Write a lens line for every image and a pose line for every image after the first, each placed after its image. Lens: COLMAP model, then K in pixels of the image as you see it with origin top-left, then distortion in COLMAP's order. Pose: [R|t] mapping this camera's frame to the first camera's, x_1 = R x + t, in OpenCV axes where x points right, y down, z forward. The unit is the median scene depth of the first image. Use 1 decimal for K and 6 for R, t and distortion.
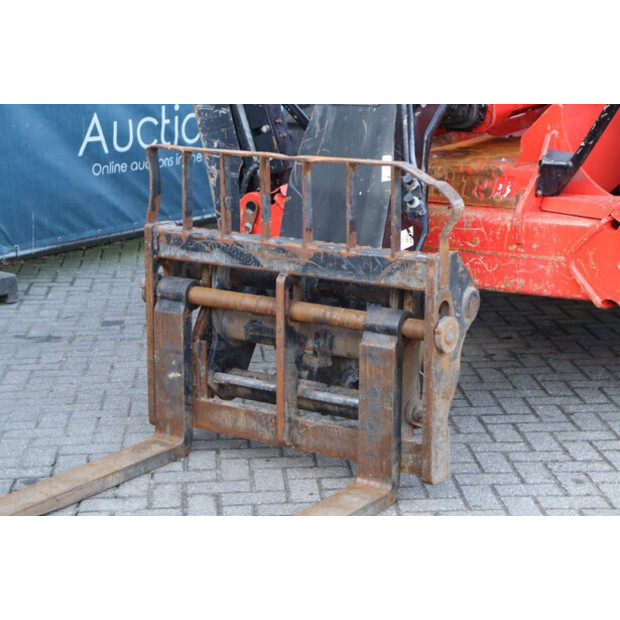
lens RADIAL K [[1397.3, 0, 310.0], [0, 1397.3, 310.0], [0, 0, 1]] dist [0.344743, 0.211696]
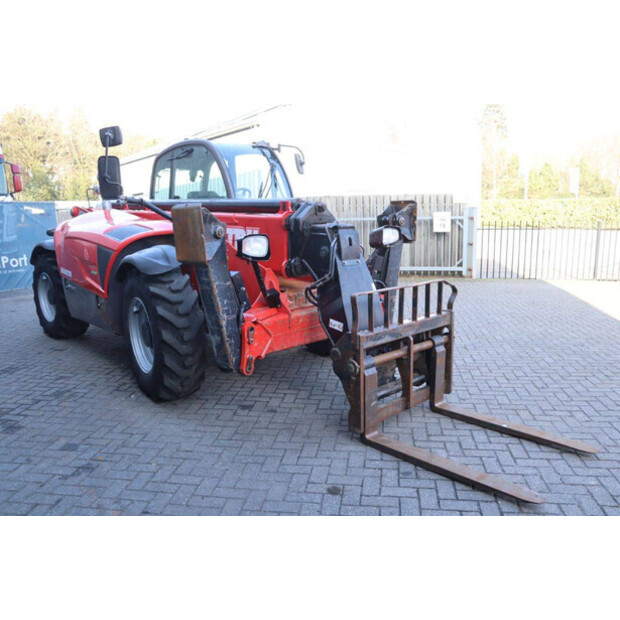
lens RADIAL K [[511.2, 0, 310.0], [0, 511.2, 310.0], [0, 0, 1]] dist [-0.172199, 0.161773]
pose [[0.222499, -0.176430, 0.958836, -0.793436], [0.229556, 0.965319, 0.124354, -0.194985], [-0.947522, 0.192437, 0.255283, 0.872868]]
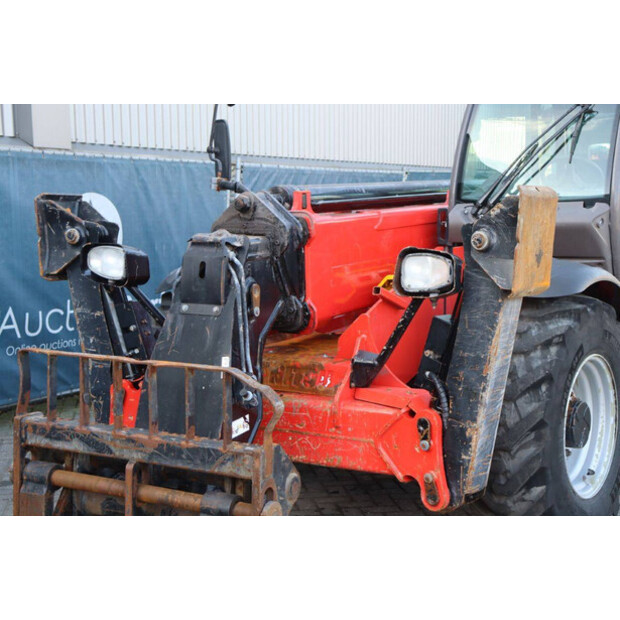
lens RADIAL K [[1011.2, 0, 310.0], [0, 1011.2, 310.0], [0, 0, 1]] dist [0.137665, 0.080542]
pose [[0.995308, 0.004830, 0.096641, 0.041998], [0.006595, 0.993044, -0.117556, -0.046677], [-0.096536, 0.117642, 0.988353, 0.133032]]
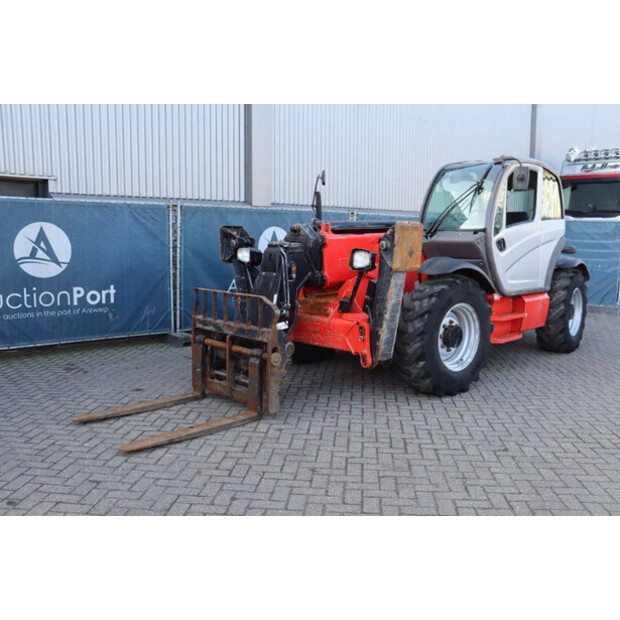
lens RADIAL K [[568.9, 0, 319.2], [0, 568.9, 308.6], [0, 0, 1]] dist [-0.146864, 0.193831]
pose [[0.987180, 0.043462, -0.153580, 0.305947], [-0.057774, 0.994266, -0.089987, 0.012434], [0.148788, 0.097706, 0.984030, -0.079562]]
